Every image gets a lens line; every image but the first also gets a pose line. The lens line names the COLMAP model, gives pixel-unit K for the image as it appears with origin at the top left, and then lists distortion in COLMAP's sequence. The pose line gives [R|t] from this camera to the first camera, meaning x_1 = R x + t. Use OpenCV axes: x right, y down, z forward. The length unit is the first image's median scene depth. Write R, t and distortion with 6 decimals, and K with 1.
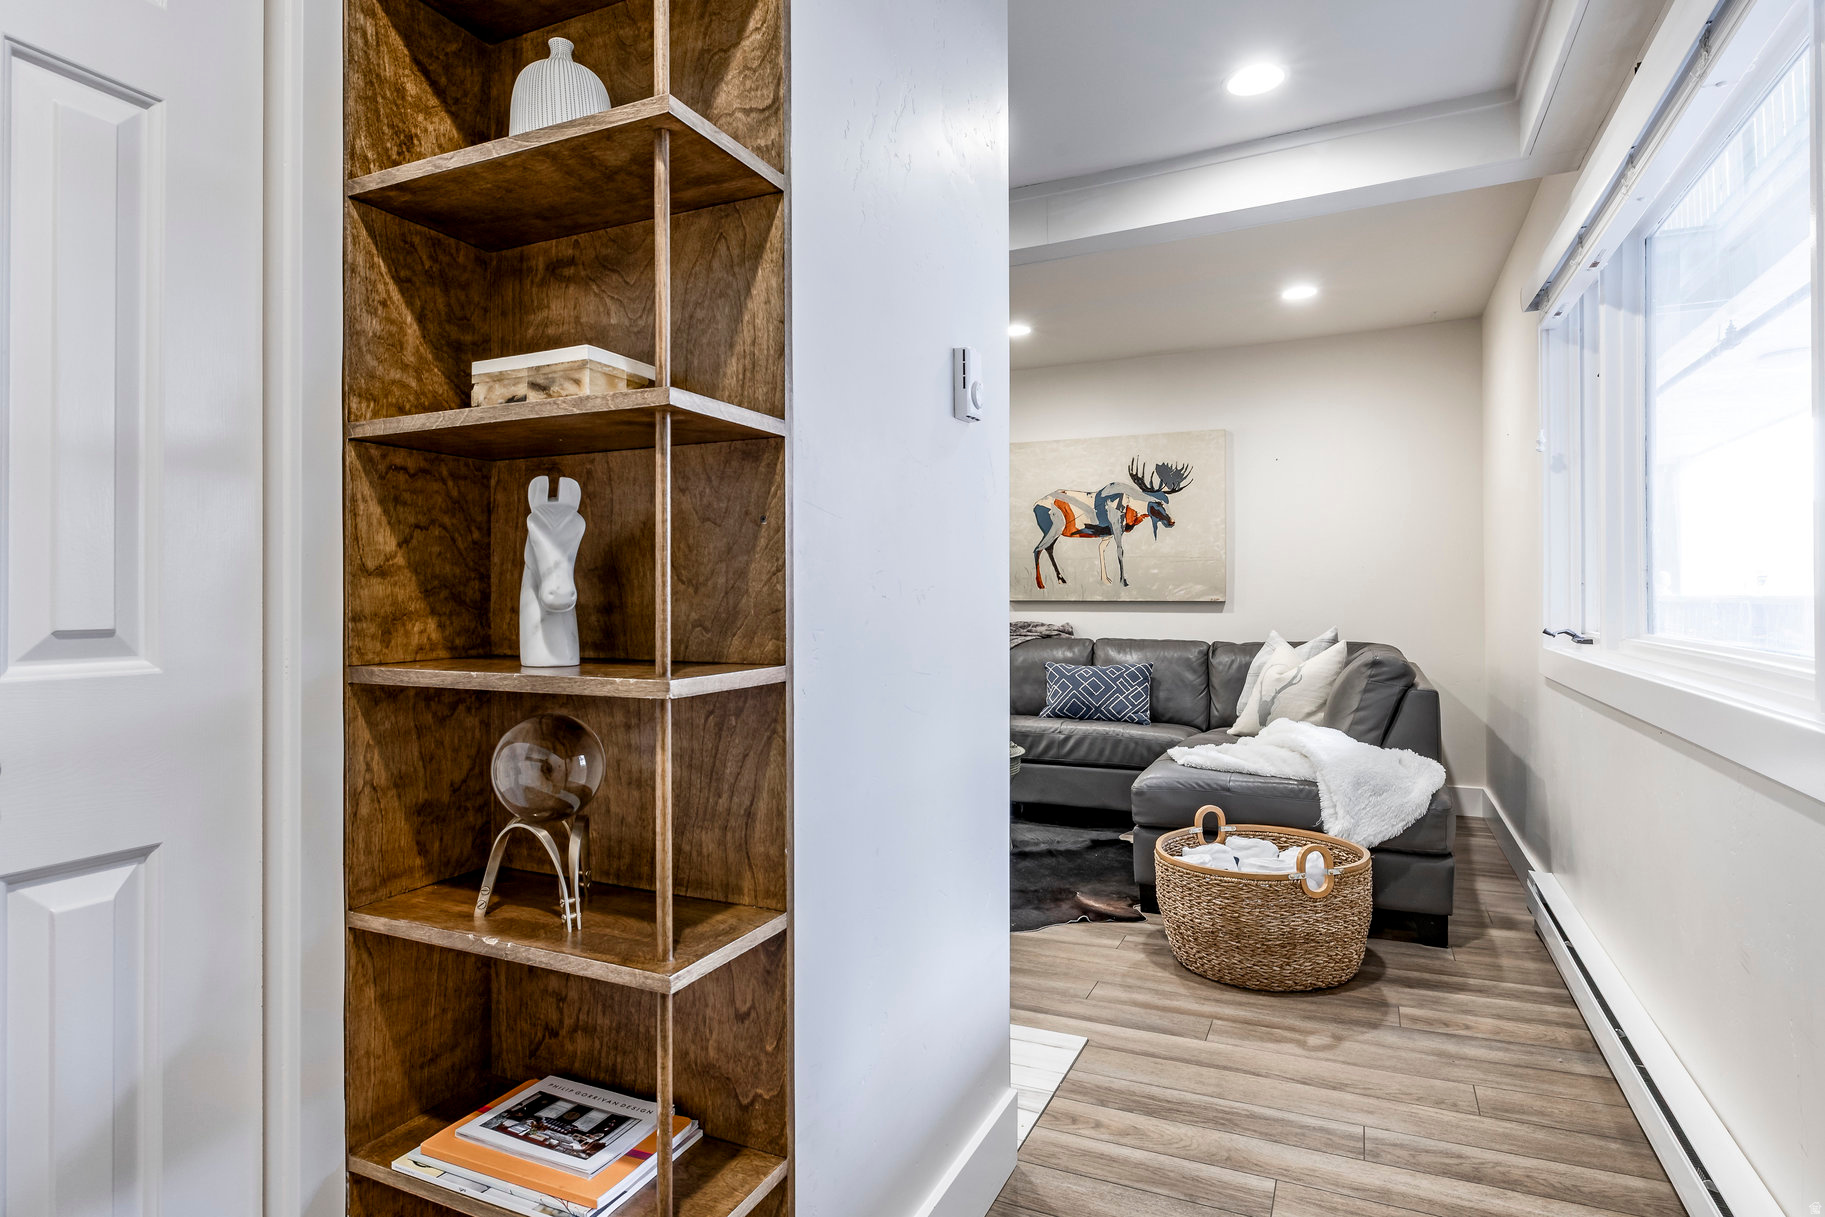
lens RADIAL K [[980.3, 0, 912.7], [0, 980.3, 606.0], [0, 0, 1]] dist [-0.000004, 0.000117]
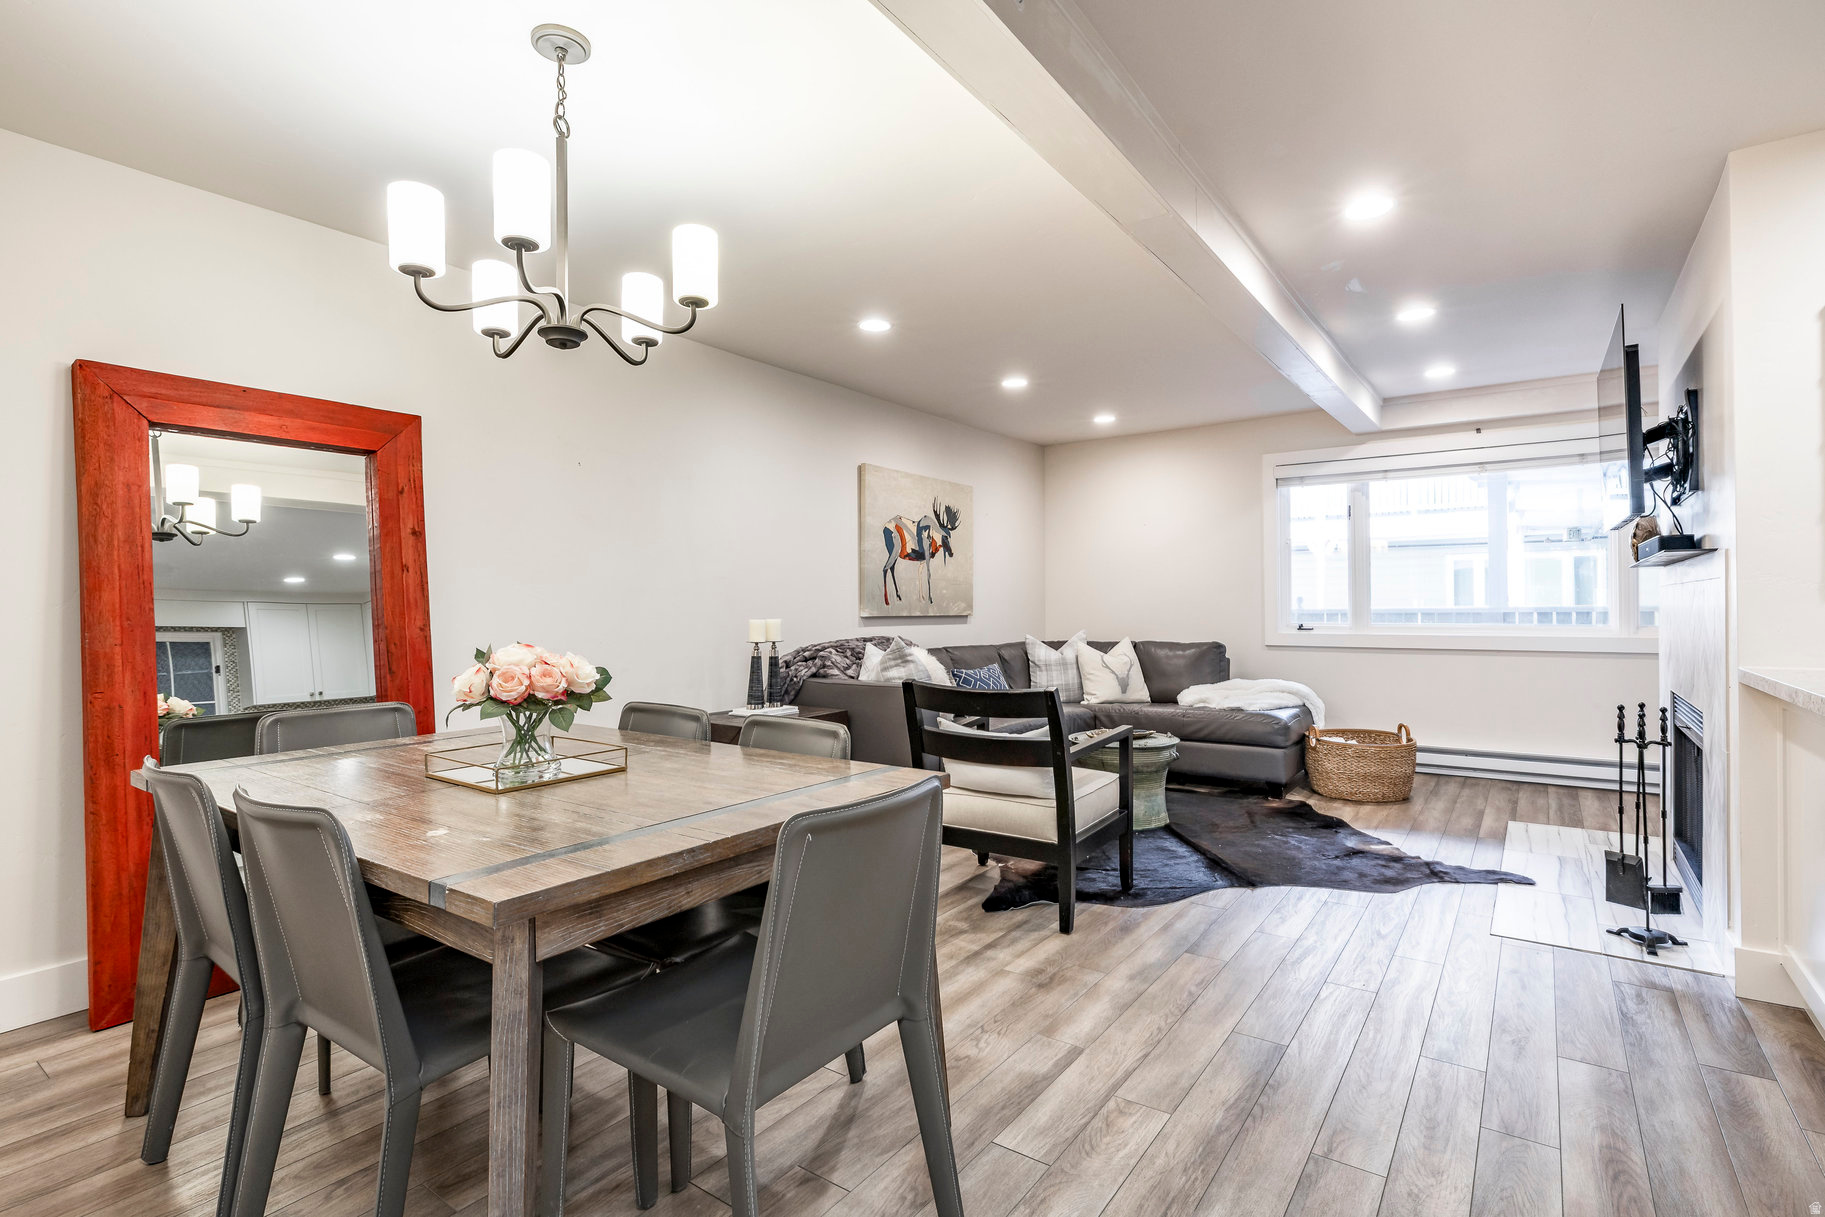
lens RADIAL K [[833.4, 0, 914.6], [0, 833.4, 613.1], [0, 0, 1]] dist [-0.002276, -0.000516]
pose [[0.217832, -0.003706, 0.975979, -0.777734], [0.012149, 0.999926, 0.001085, -0.009587], [-0.975911, 0.011621, 0.217860, 0.793677]]
